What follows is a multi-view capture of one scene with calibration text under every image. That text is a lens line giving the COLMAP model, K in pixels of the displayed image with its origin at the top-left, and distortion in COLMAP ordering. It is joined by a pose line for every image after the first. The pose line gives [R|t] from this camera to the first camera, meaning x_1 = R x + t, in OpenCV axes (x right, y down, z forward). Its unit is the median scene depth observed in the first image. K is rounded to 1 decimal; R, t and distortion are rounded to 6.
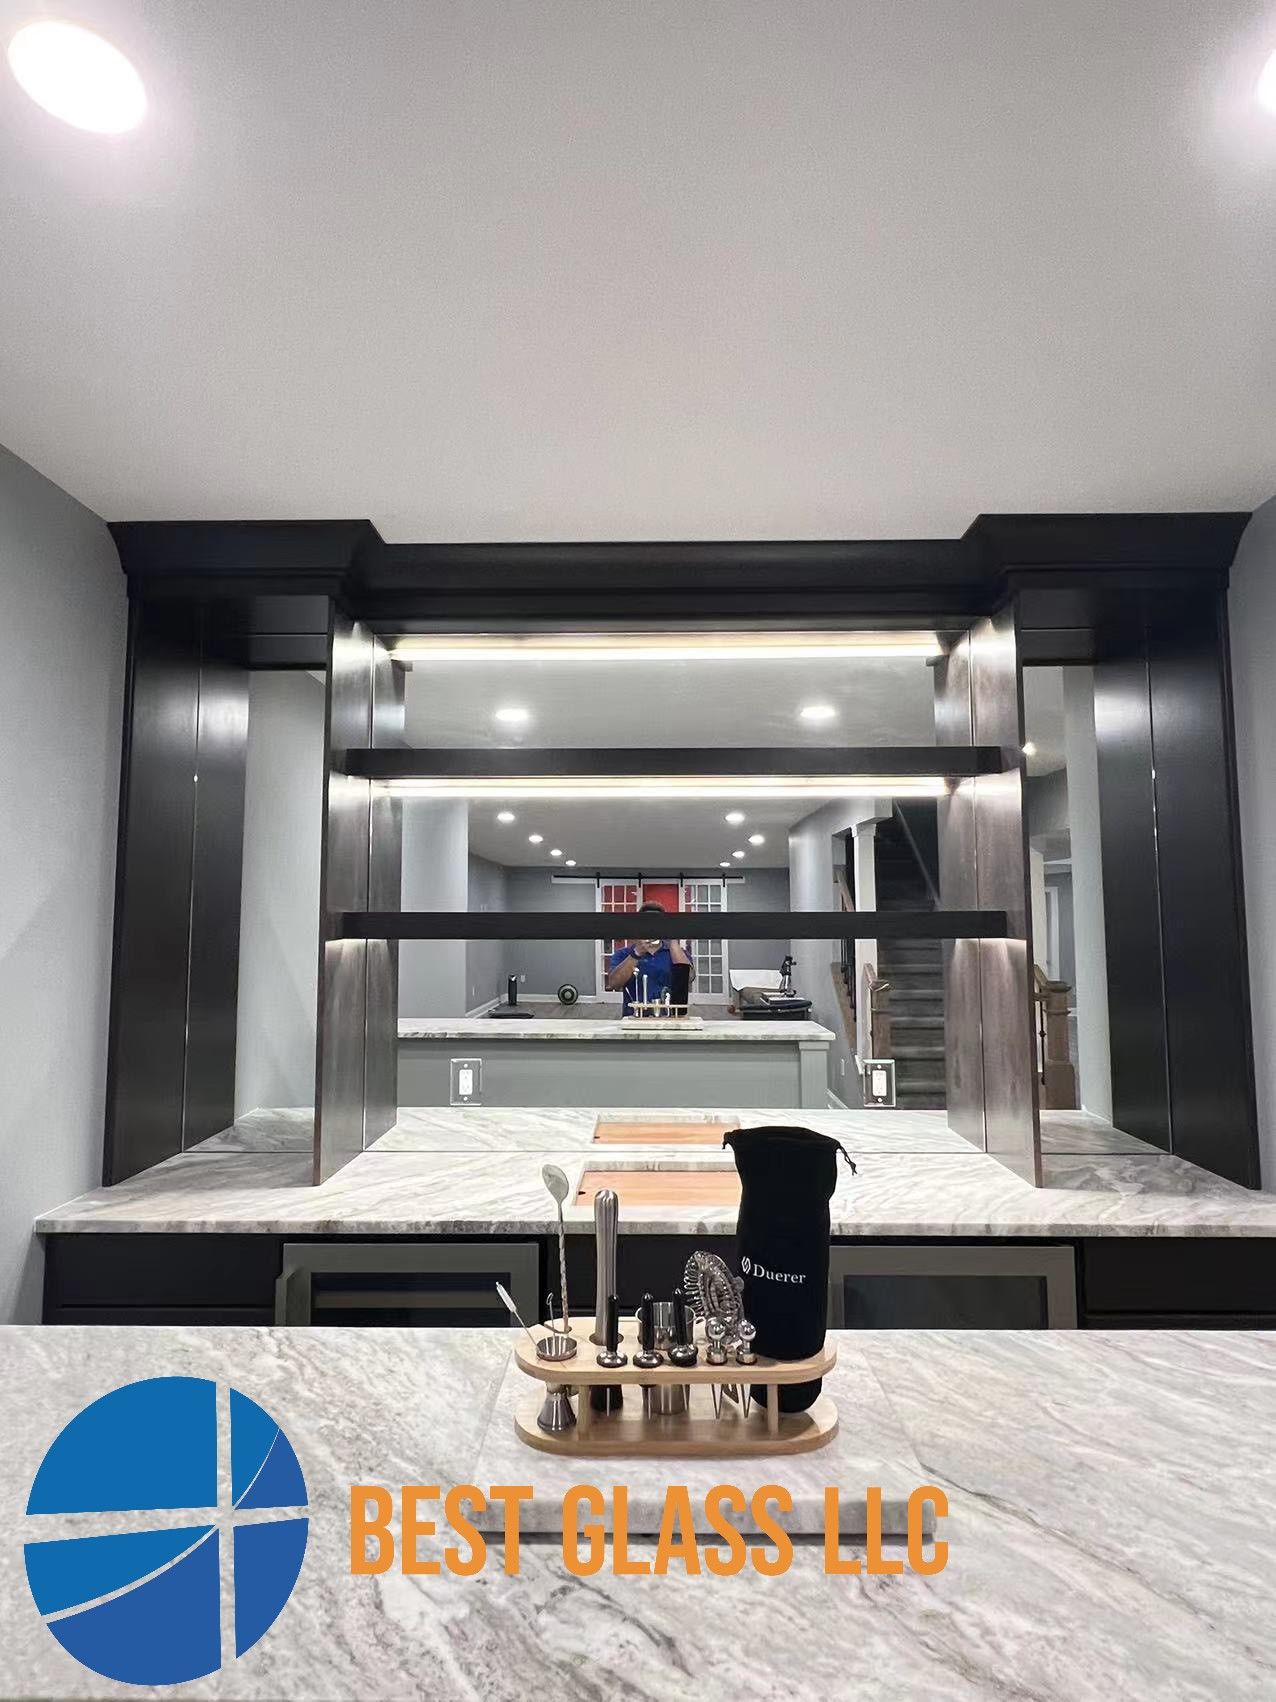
lens RADIAL K [[958.5, 0, 633.3], [0, 958.5, 842.1], [0, 0, 1]] dist [0.007452, 0.000832]
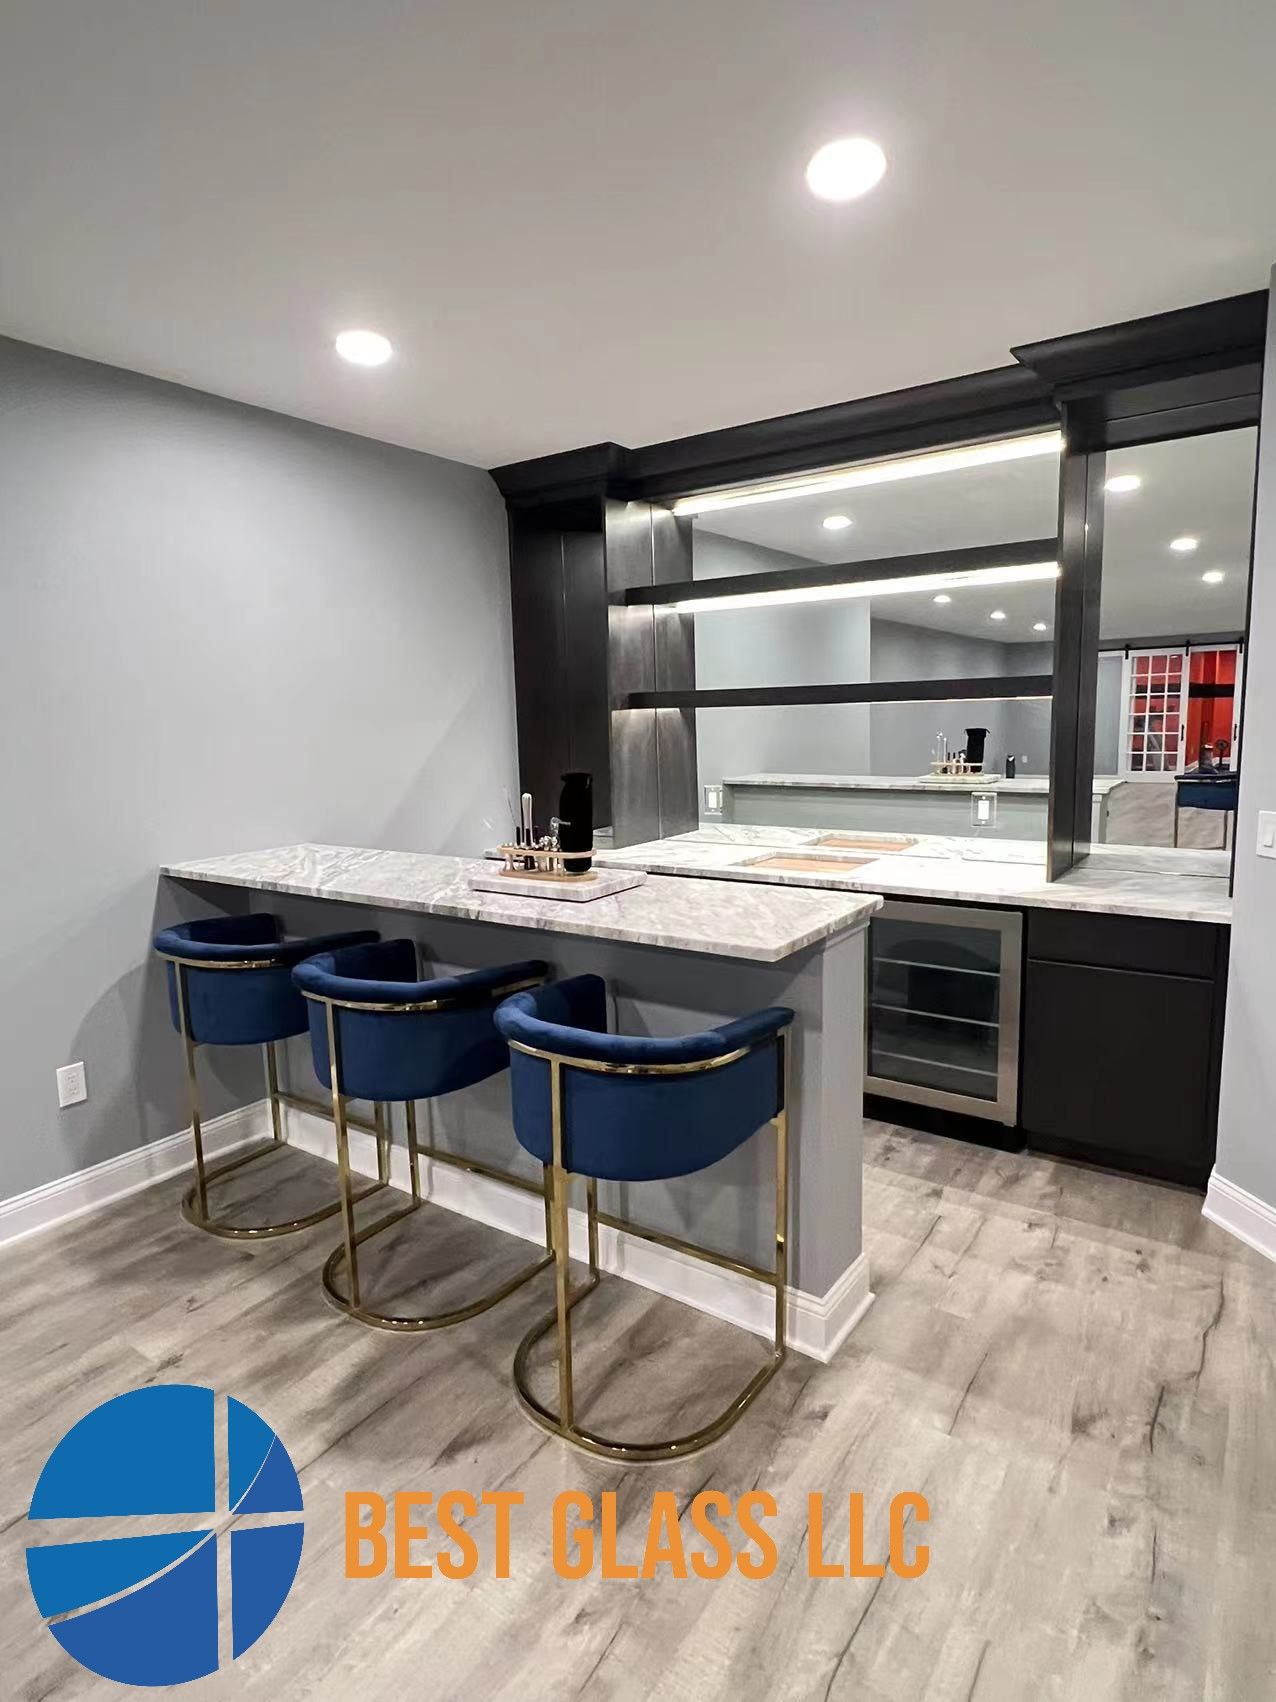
lens RADIAL K [[958.5, 0, 643.2], [0, 958.5, 849.1], [0, 0, 1]] dist [0.007452, 0.000832]
pose [[0.841124, 0.064573, -0.536974, 0.515610], [0.062353, 0.974649, 0.214875, -0.013736], [0.537236, -0.214218, 0.815775, -0.321768]]
